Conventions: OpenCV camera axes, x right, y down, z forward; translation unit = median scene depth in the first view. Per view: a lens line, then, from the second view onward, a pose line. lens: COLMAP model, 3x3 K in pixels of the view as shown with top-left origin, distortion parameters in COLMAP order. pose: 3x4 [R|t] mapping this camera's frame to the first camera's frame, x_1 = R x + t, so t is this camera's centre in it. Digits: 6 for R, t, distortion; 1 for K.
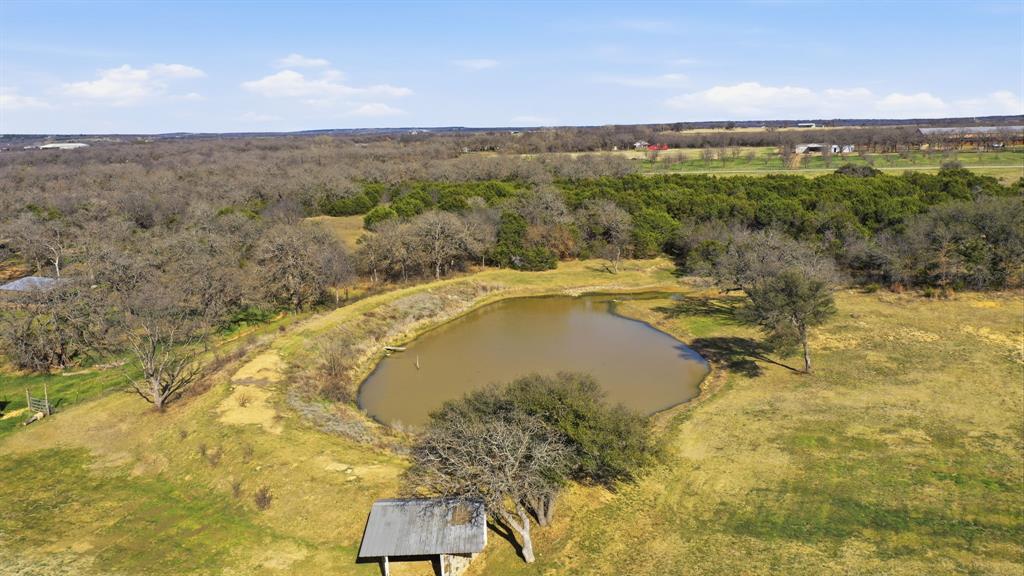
lens RADIAL K [[795.1, 0, 512.0], [0, 795.1, 288.0], [0, 0, 1]] dist [-0.002652, -0.002656]
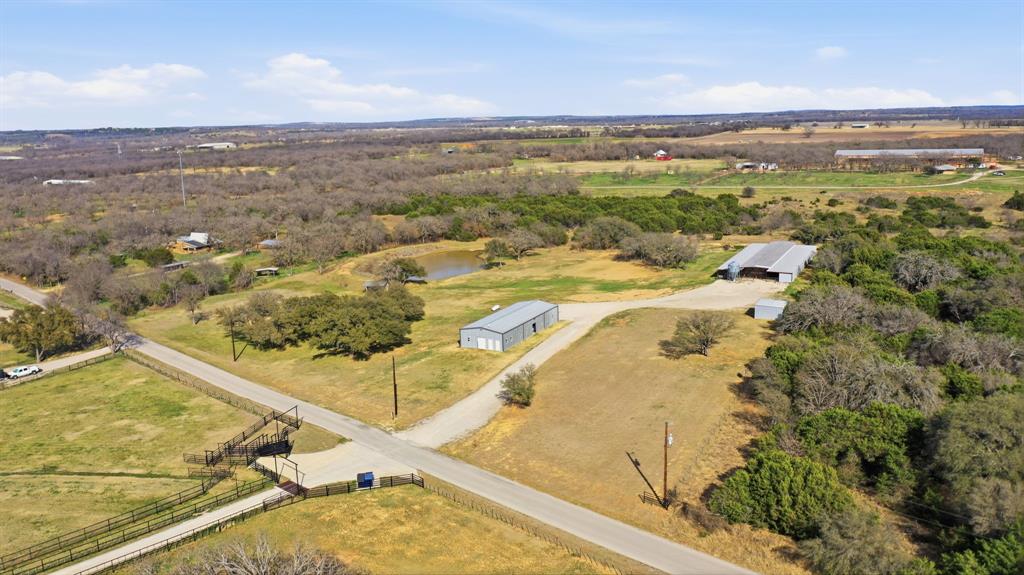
lens RADIAL K [[795.1, 0, 512.0], [0, 795.1, 287.5], [0, 0, 1]] dist [-0.002652, -0.002656]
pose [[0.990578, 0.025097, -0.134631, 0.484873], [-0.022984, 0.999587, 0.017232, 0.069880], [0.135008, -0.013975, 0.990746, -1.321784]]
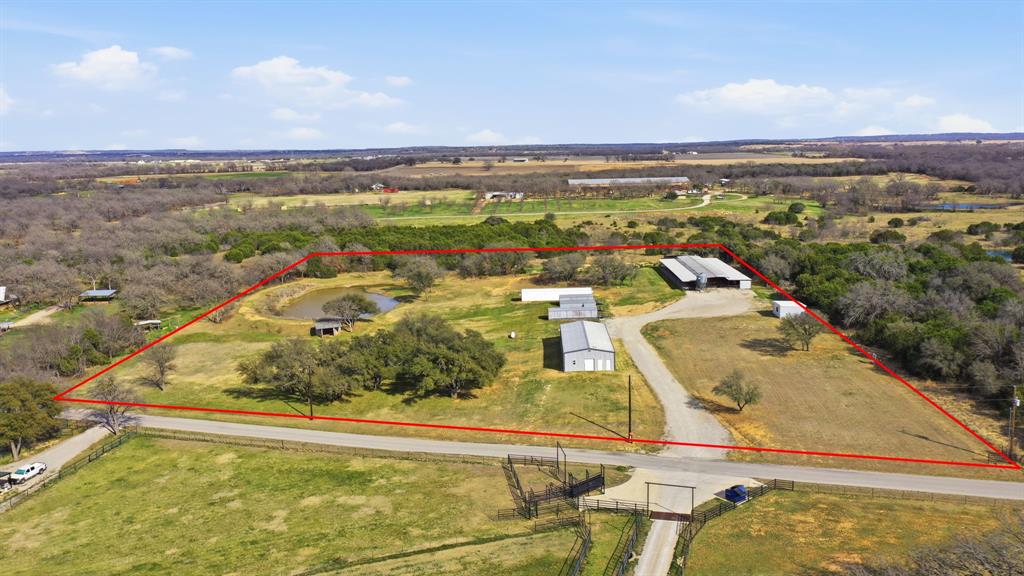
lens RADIAL K [[821.9, 0, 512.0], [0, 821.9, 288.0], [0, 0, 1]] dist [-0.001534, -0.002069]
pose [[0.950447, -0.047397, 0.307254, -0.179491], [0.057179, 0.998101, -0.022910, 0.083517], [-0.305584, 0.039343, 0.951352, -1.264332]]
